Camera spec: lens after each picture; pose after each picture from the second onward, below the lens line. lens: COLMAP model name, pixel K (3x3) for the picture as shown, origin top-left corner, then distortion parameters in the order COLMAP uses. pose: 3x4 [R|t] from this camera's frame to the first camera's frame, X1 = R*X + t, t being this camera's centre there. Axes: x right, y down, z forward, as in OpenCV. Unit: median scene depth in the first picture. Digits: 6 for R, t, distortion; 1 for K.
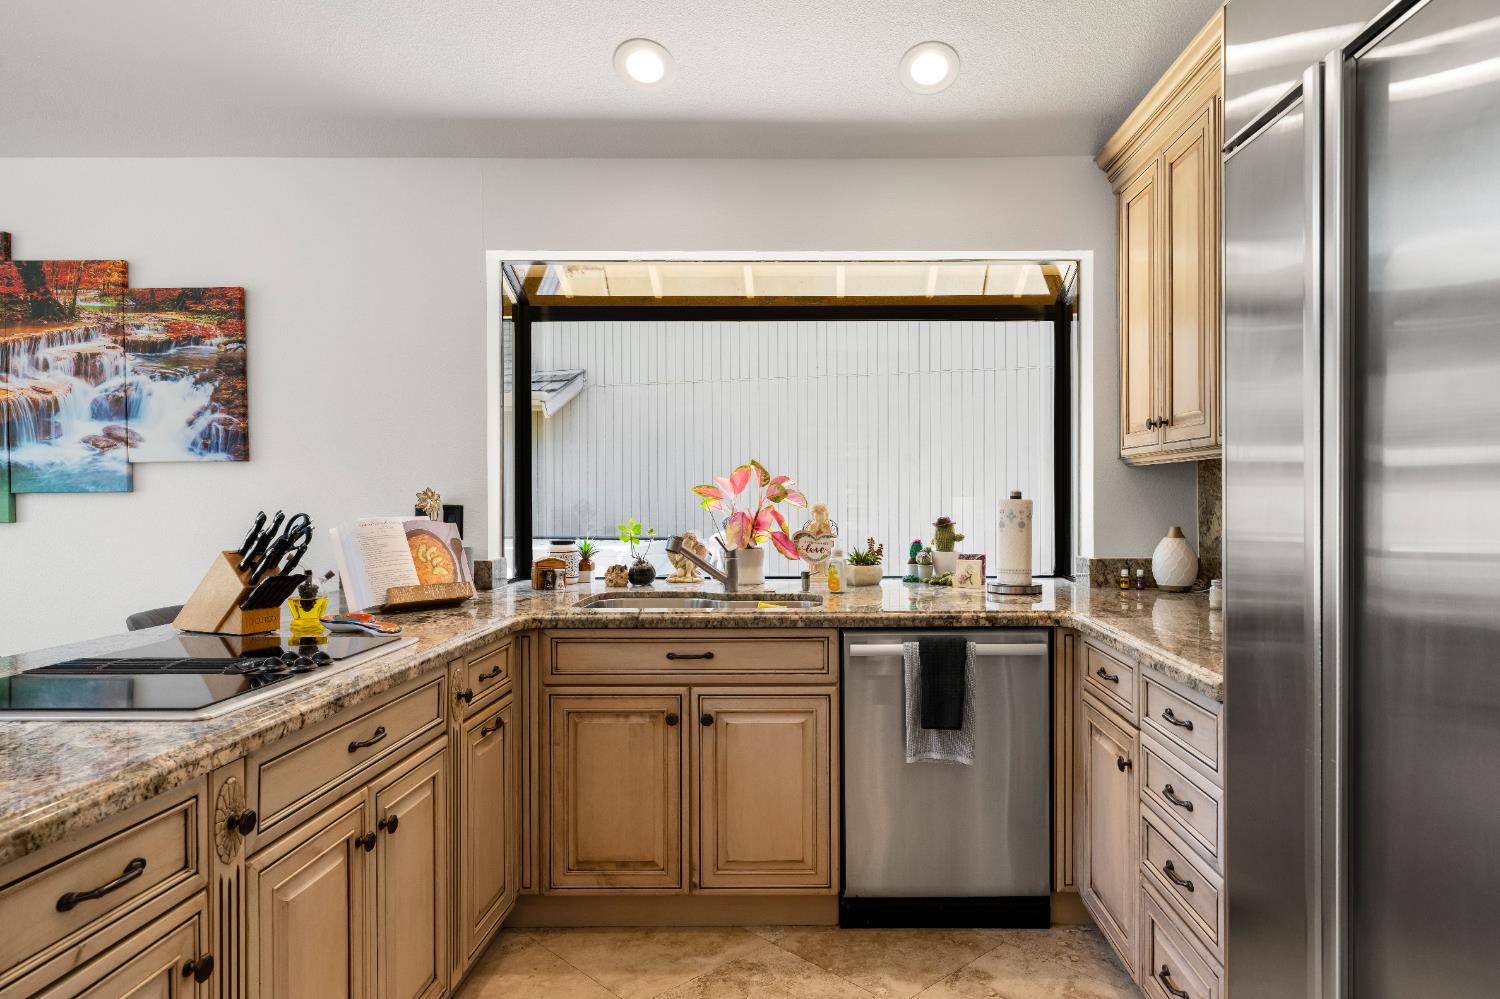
lens RADIAL K [[939.0, 0, 817.1], [0, 939.0, 506.3], [0, 0, 1]] dist [0.003989, -0.001196]
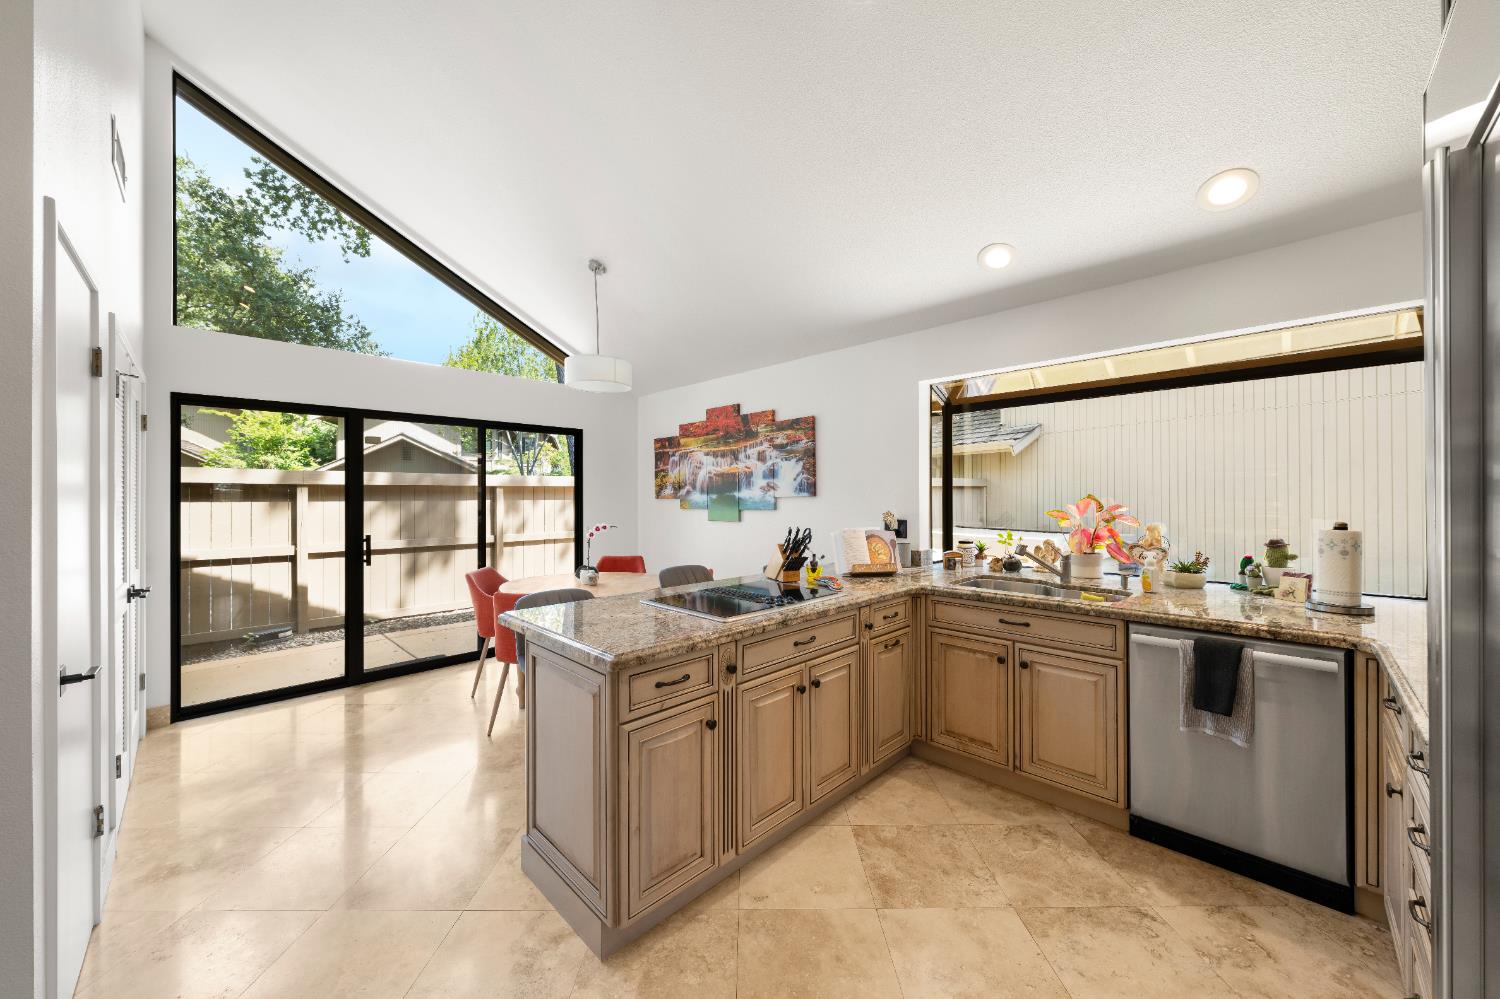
lens RADIAL K [[541.4, 0, 750.0], [0, 541.4, 499.5], [0, 0, 1]] dist [-0.001012, -0.000093]
pose [[0.707002, 0.001580, -0.707209, 0.196634], [-0.005507, 0.999979, -0.003272, -0.044684], [0.707190, 0.006208, 0.706997, 0.028654]]
